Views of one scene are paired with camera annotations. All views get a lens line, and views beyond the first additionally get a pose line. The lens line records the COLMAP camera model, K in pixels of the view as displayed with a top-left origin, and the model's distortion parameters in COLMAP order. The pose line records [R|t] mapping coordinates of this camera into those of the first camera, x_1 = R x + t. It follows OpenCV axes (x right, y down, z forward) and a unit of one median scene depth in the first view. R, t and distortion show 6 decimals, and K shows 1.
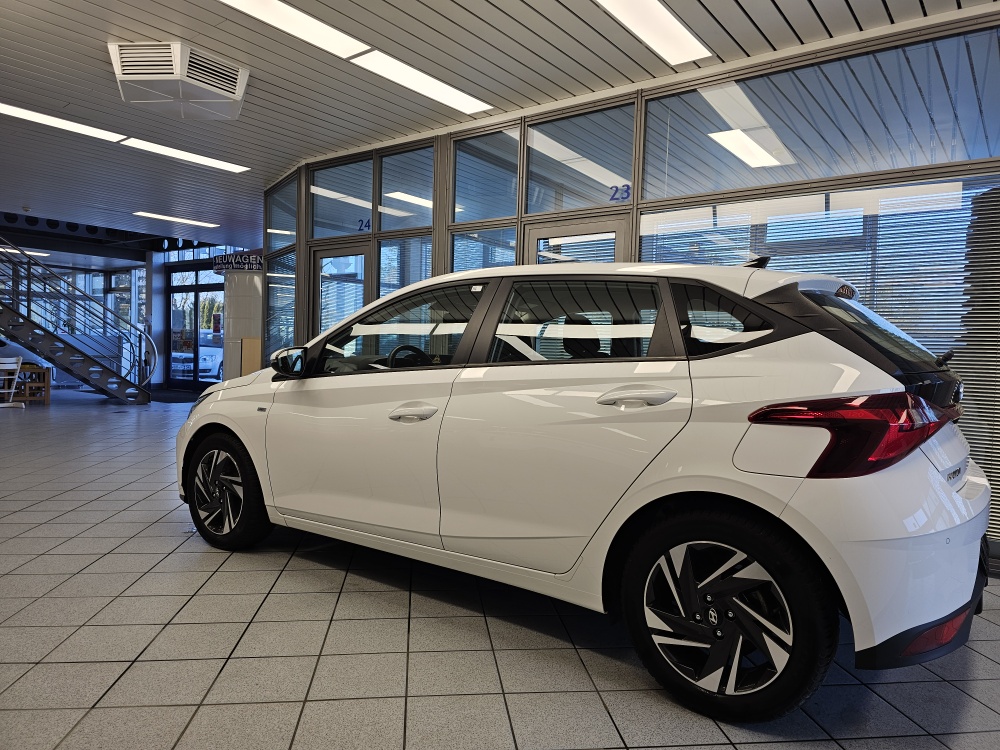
lens RADIAL K [[678.3, 0, 496.0], [0, 678.3, 370.2], [0, 0, 1]] dist [0.046170, -0.050312]
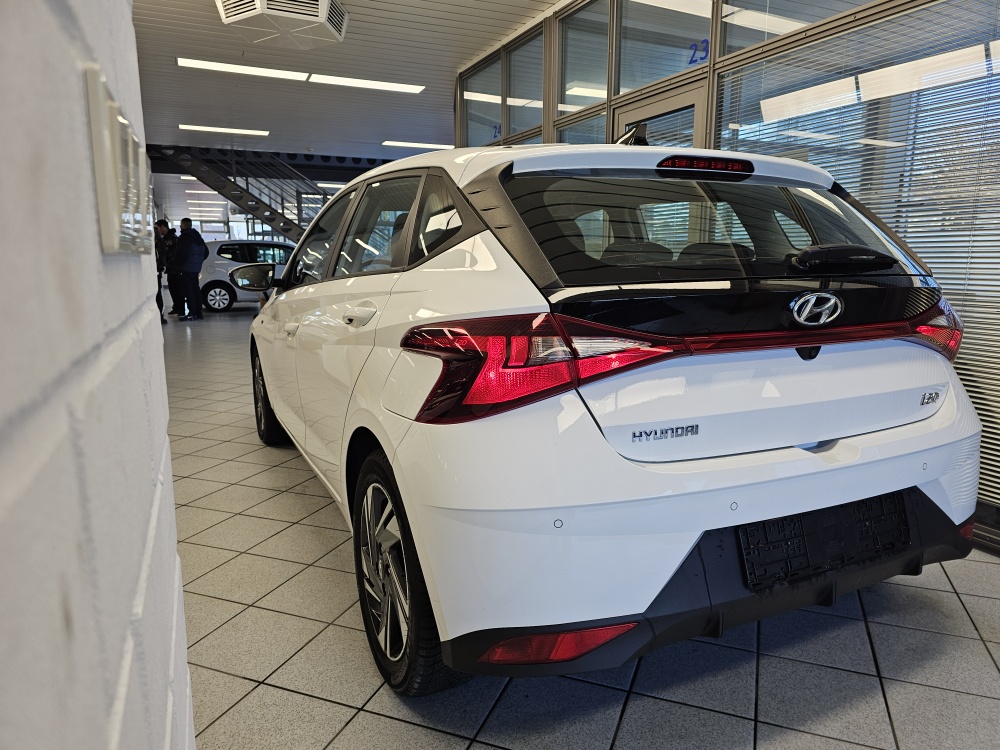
lens RADIAL K [[678.3, 0, 503.0], [0, 678.3, 373.5], [0, 0, 1]] dist [0.046170, -0.050312]
pose [[0.883908, 0.047117, -0.465281, 0.377544], [0.016771, 0.991078, 0.132222, 0.000871], [0.467359, -0.124675, 0.875232, 0.154666]]
